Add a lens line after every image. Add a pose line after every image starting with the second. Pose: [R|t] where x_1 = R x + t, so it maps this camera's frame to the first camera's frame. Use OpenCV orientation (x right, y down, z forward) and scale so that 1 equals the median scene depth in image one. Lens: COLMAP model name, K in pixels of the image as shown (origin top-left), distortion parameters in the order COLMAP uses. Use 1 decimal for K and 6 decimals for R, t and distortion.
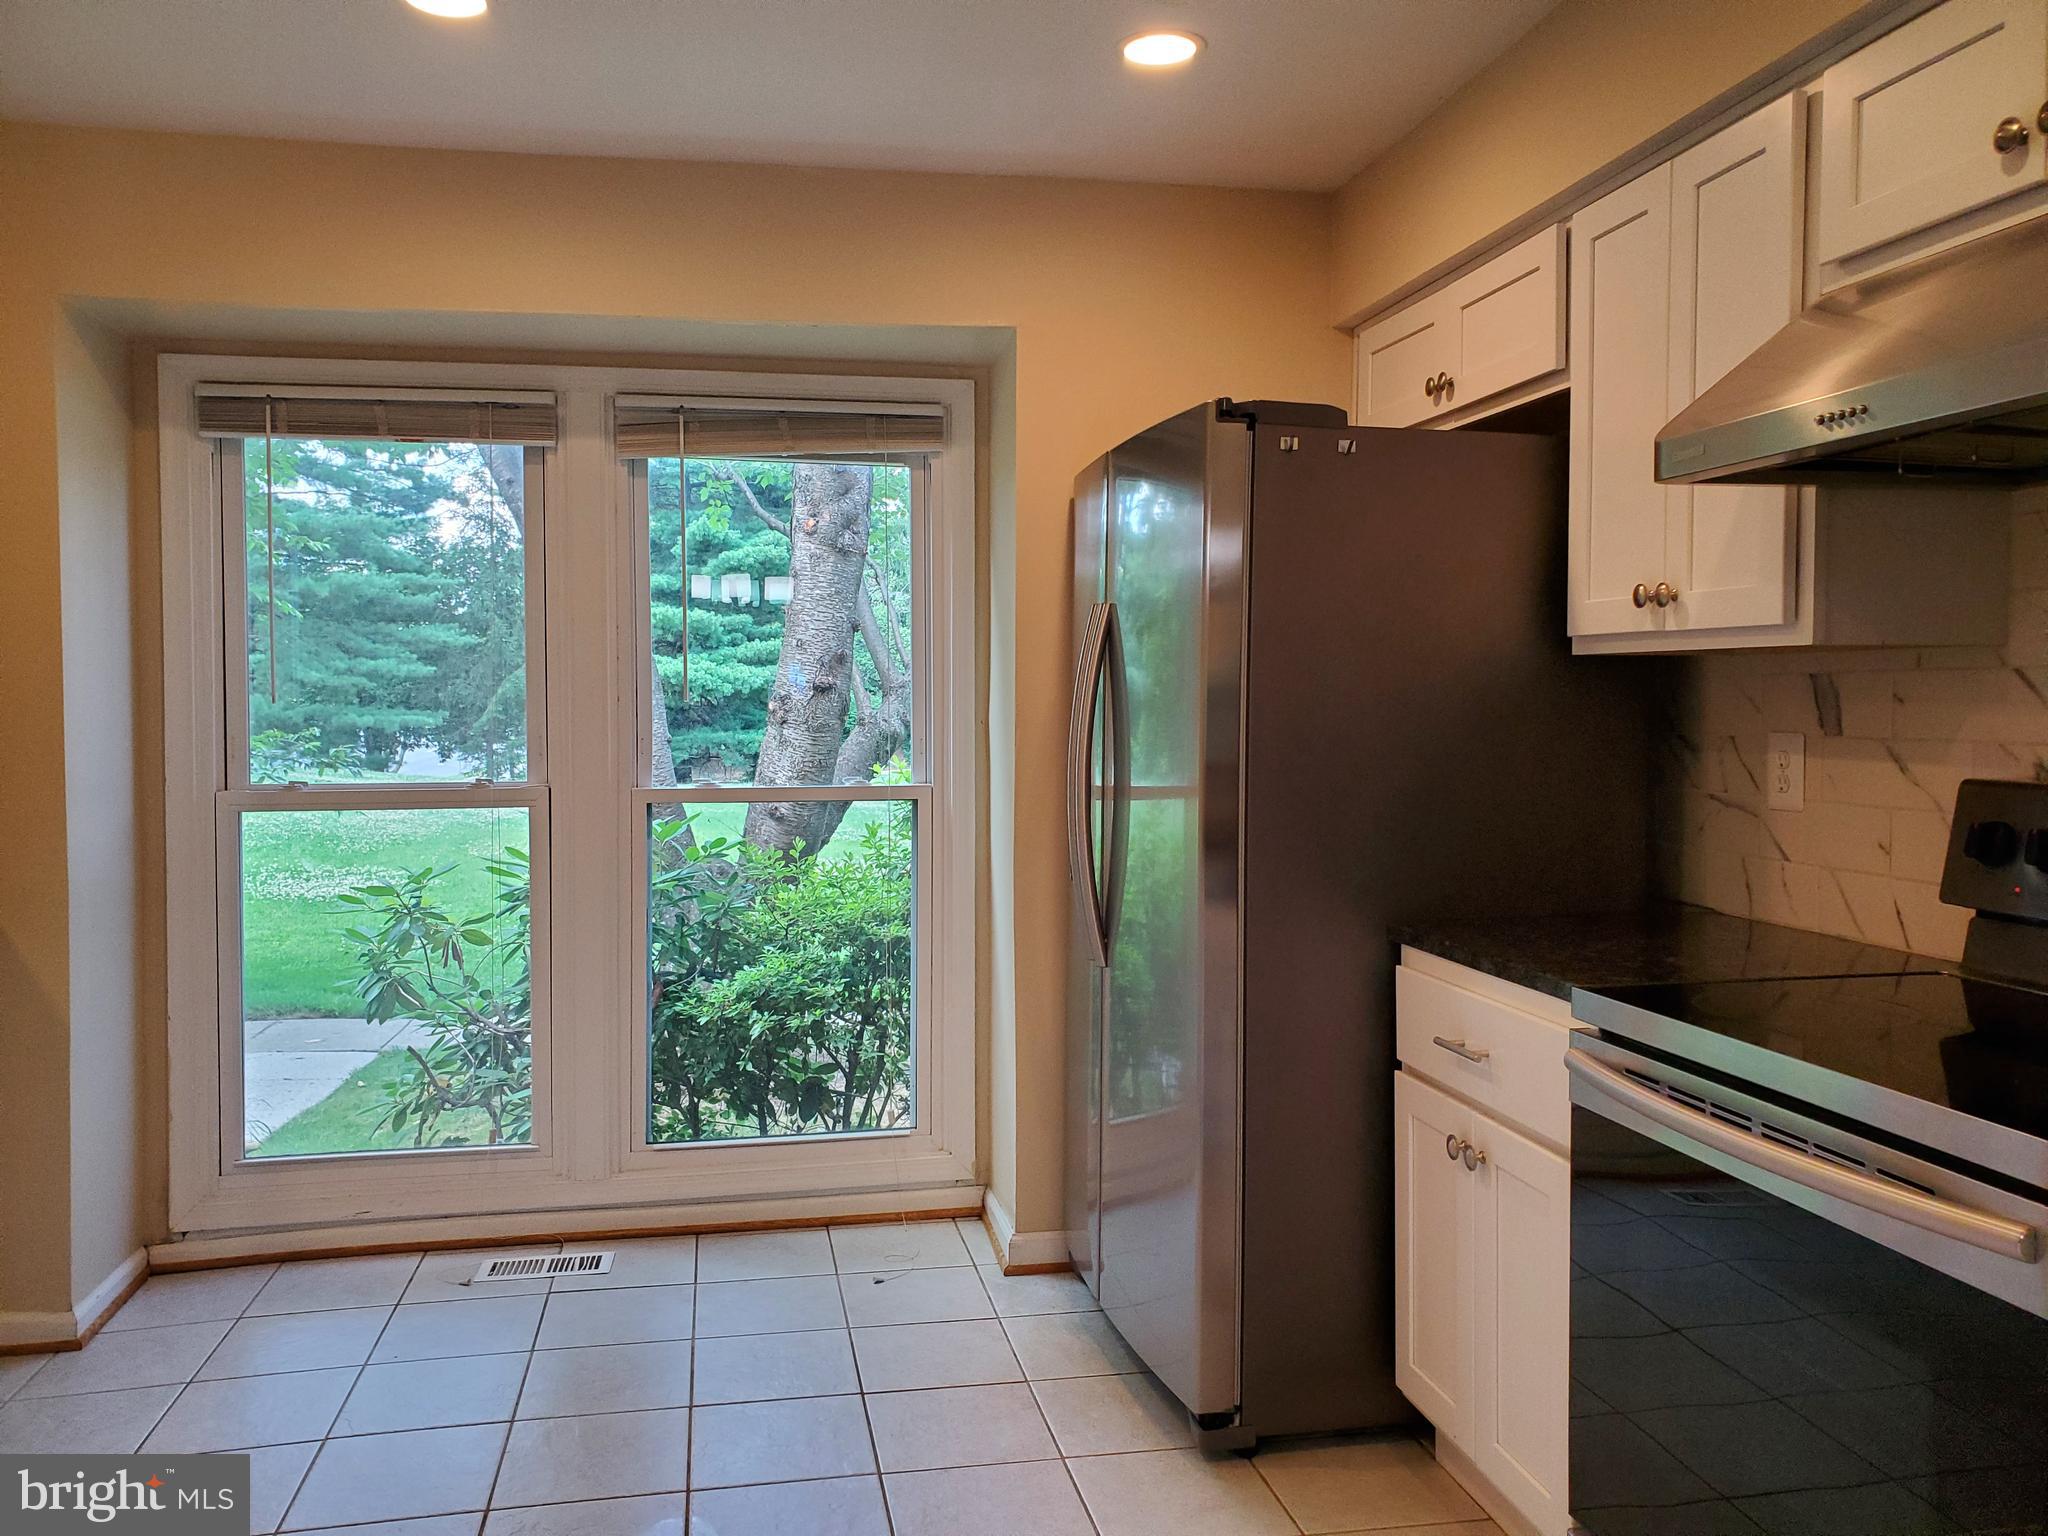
lens RADIAL K [[1556.5, 0, 1034.6], [0, 1556.5, 749.9], [0, 0, 1]] dist [0.035629, -0.031800]
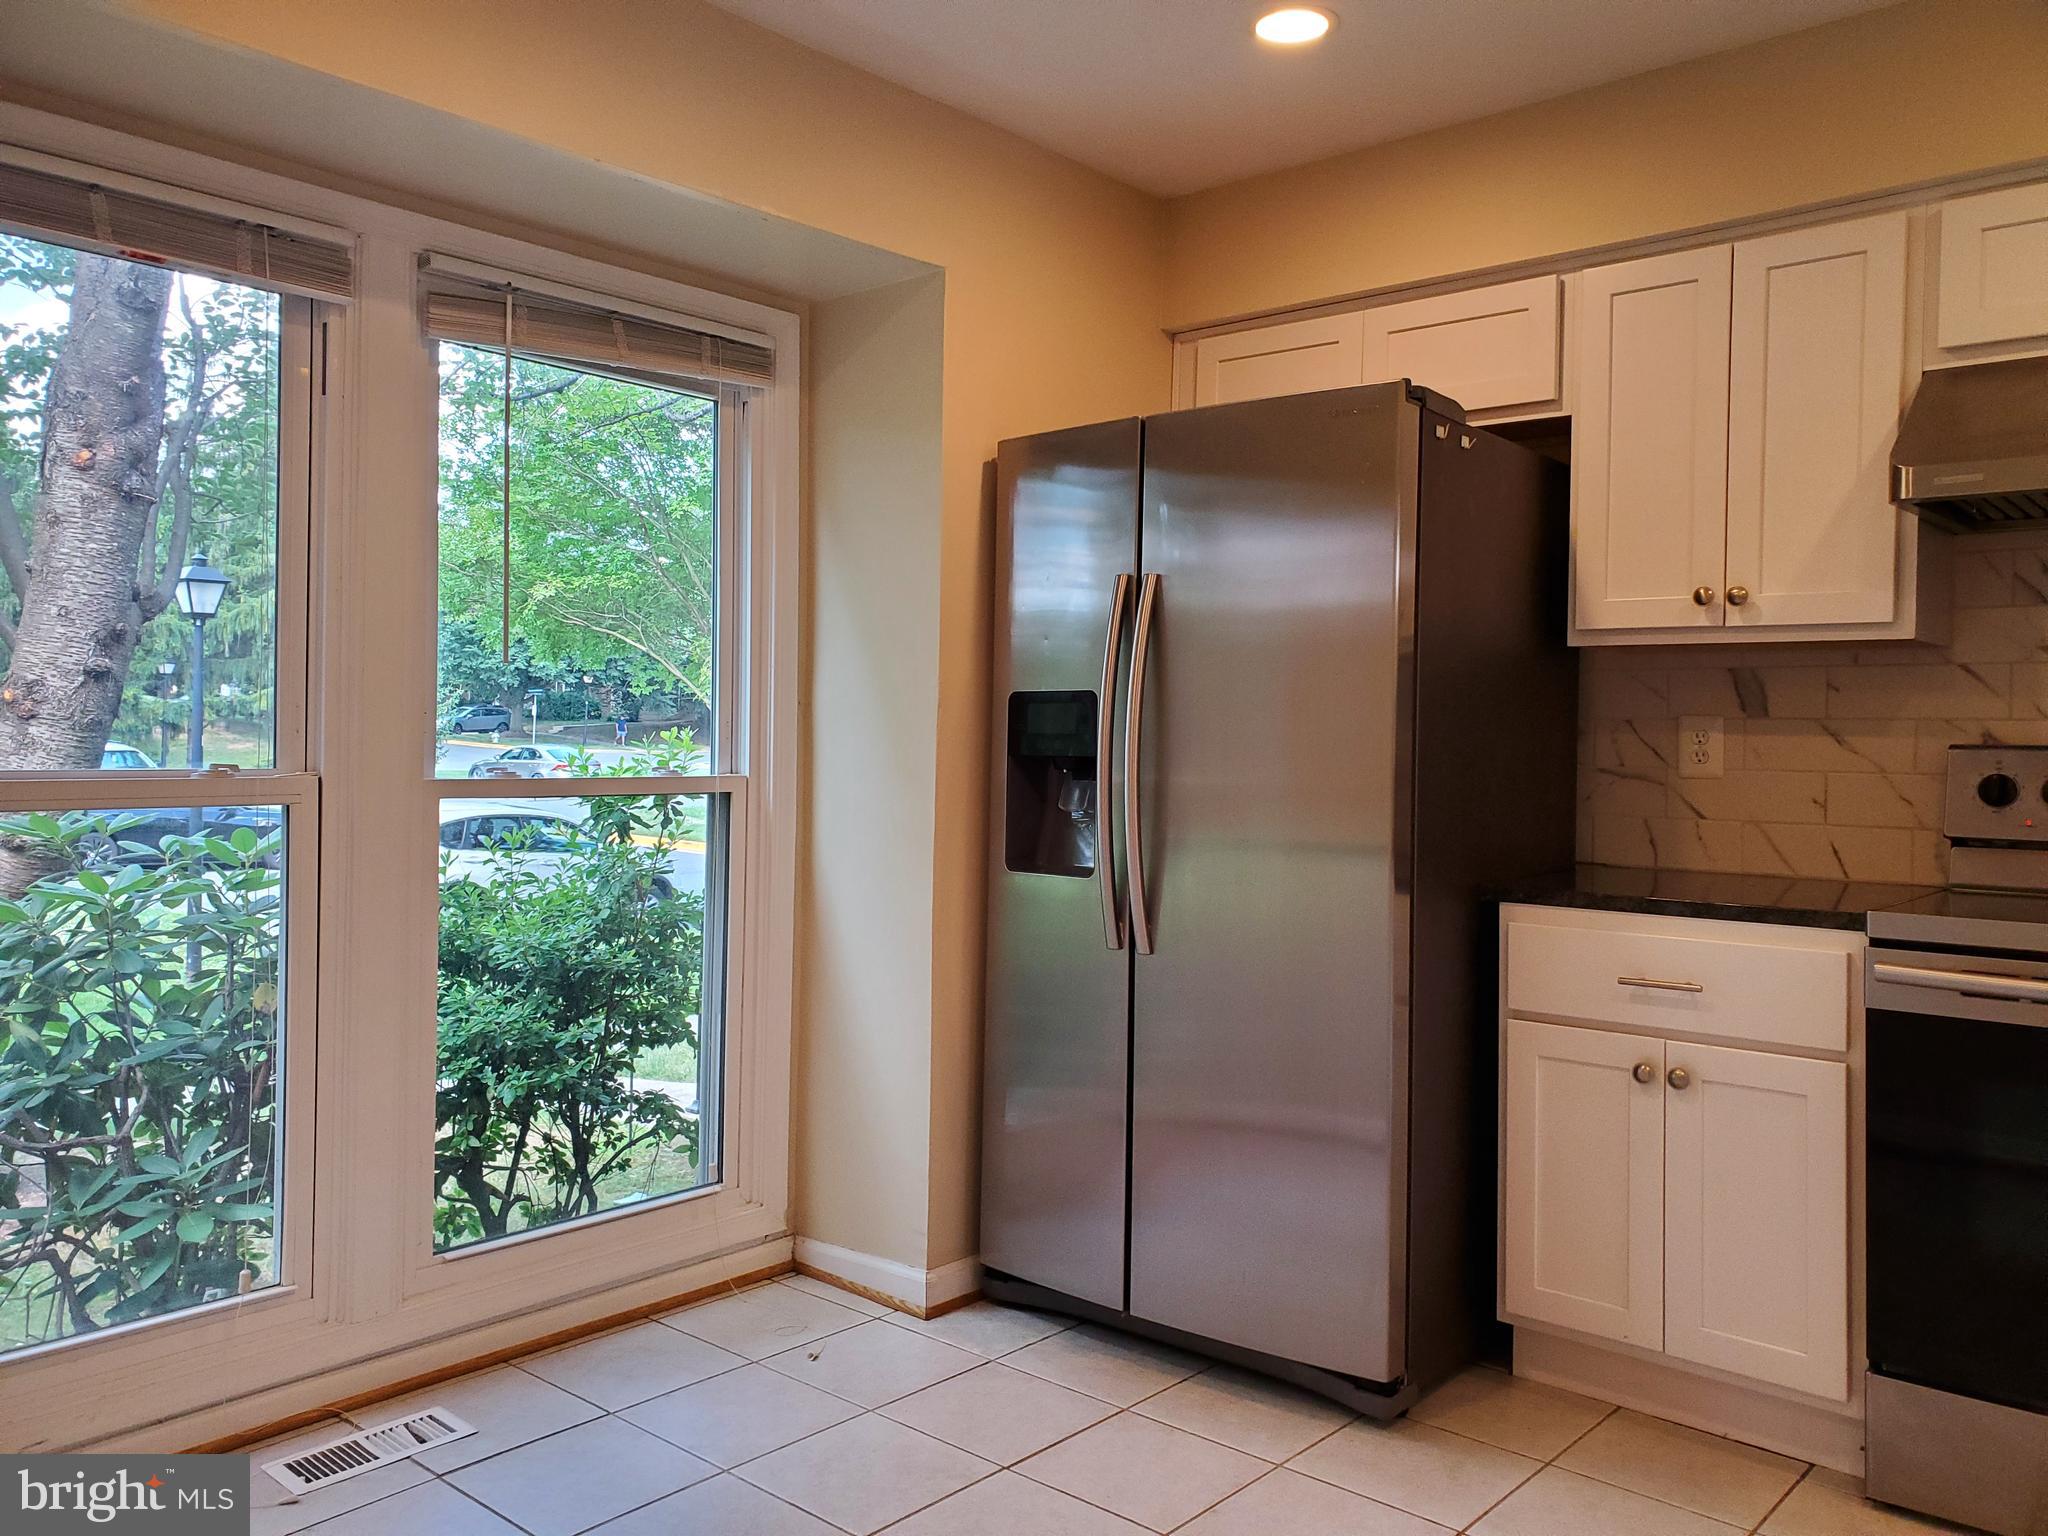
lens RADIAL K [[1556.5, 0, 1040.7], [0, 1556.5, 741.0], [0, 0, 1]] dist [0.035629, -0.031800]
pose [[0.794245, 0.010292, 0.607510, -0.669243], [0.003510, 0.999762, -0.021526, 0.032946], [-0.607587, 0.019229, 0.794020, 0.319426]]
